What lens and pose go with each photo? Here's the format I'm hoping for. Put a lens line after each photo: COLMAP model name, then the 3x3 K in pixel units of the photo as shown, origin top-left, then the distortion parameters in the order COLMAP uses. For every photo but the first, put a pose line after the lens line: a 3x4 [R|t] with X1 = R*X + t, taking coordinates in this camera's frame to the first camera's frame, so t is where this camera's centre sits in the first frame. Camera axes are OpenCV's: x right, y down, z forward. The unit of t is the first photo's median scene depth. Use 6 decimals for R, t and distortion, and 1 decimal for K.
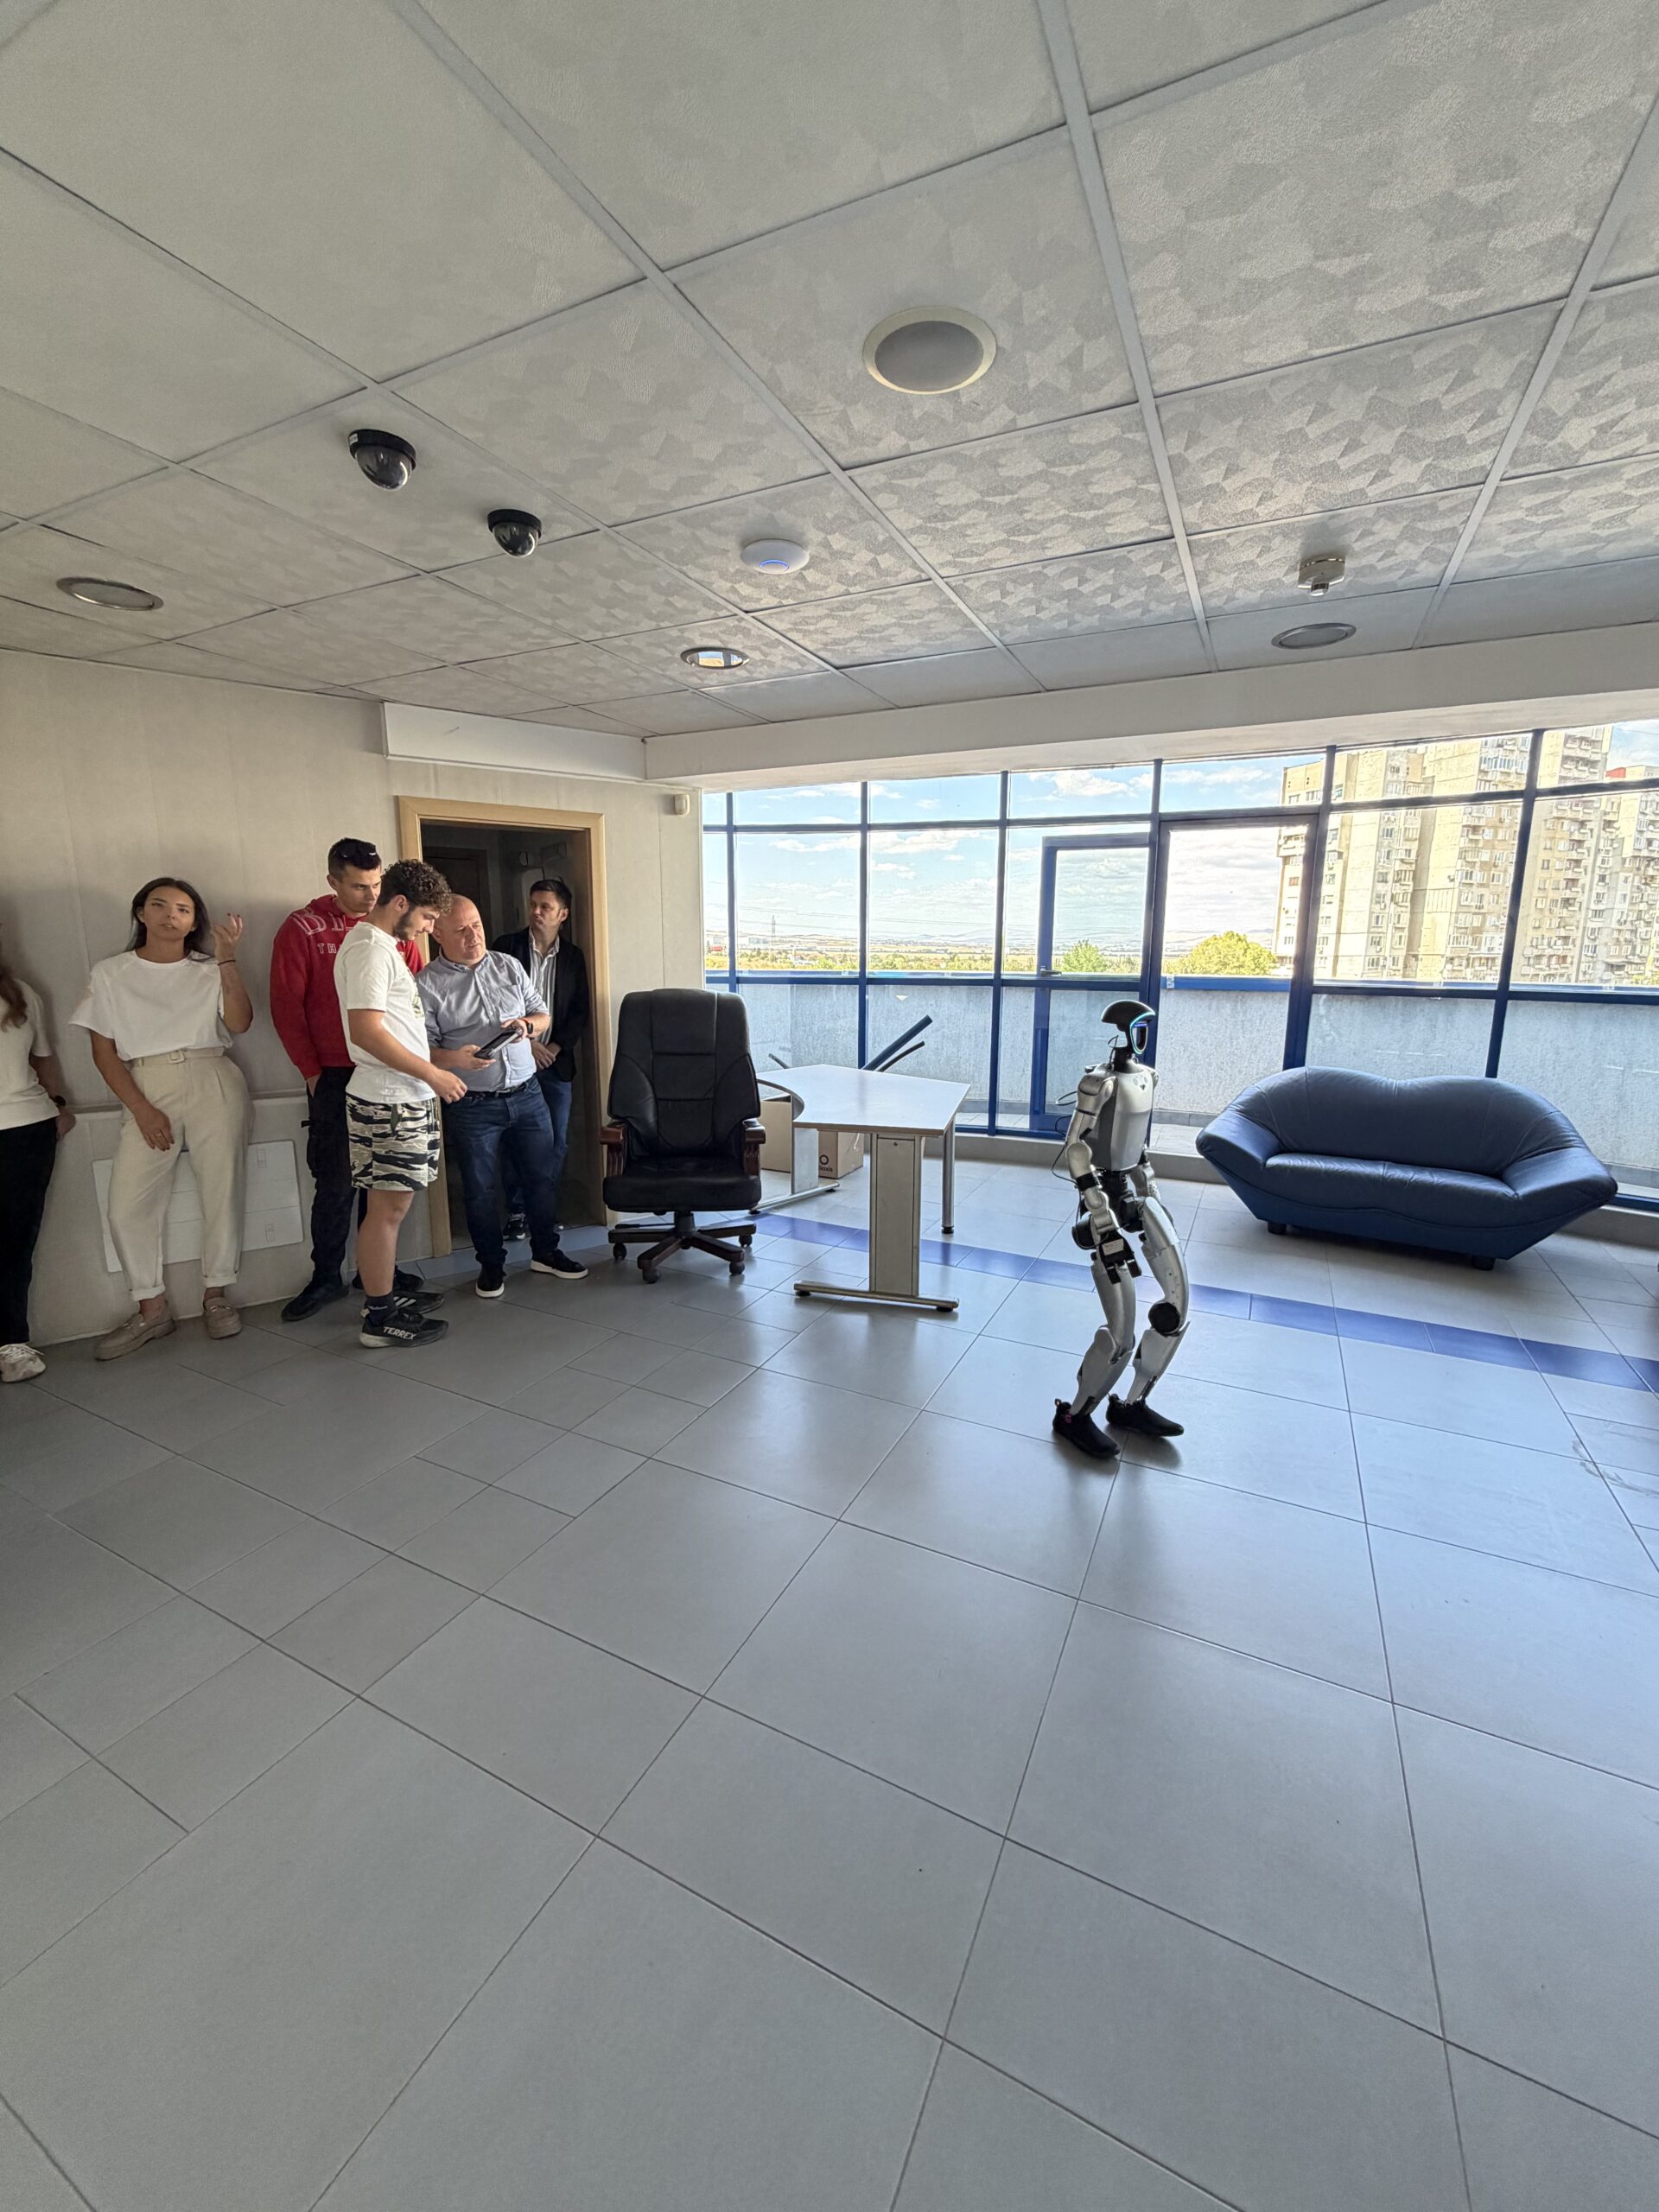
lens RADIAL K [[888.1, 0, 829.5], [0, 888.1, 1106.0], [0, 0, 1]] dist [-0.002562, 0.004316]
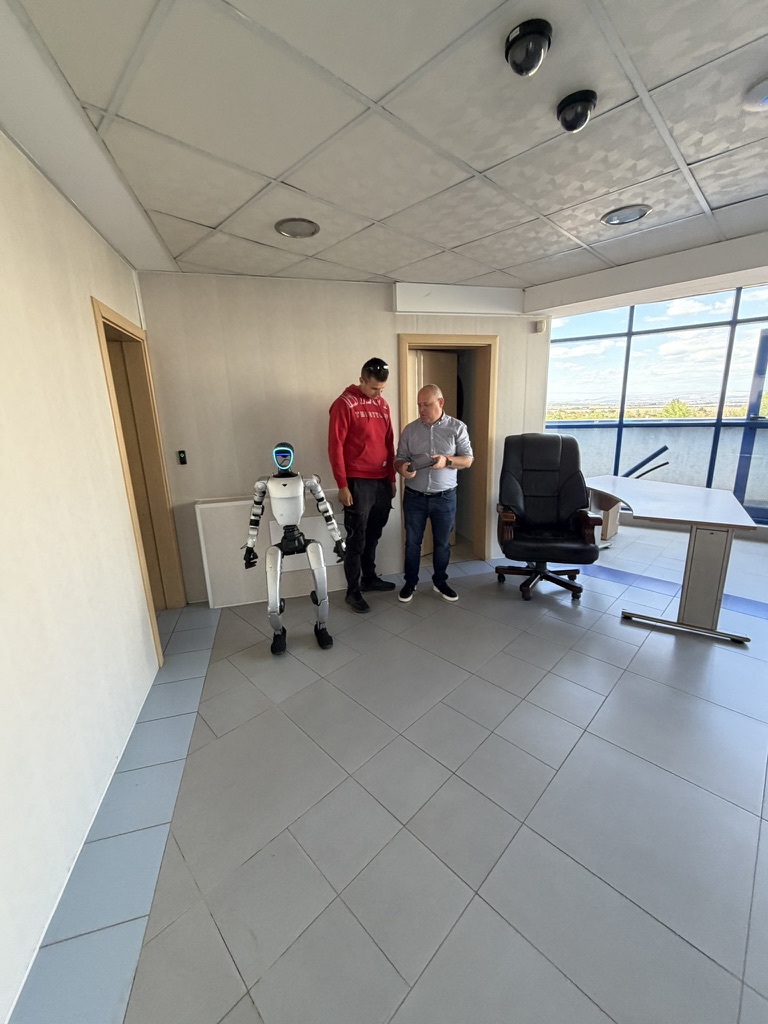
lens RADIAL K [[414.1, 0, 384.0], [0, 414.1, 512.0], [0, 0, 1]] dist [-0.010575, 0.004868]
pose [[0.946387, 0.041493, -0.320358, -0.202529], [-0.021126, 0.997543, 0.066793, -0.025737], [0.322343, -0.056444, 0.944939, 0.125003]]
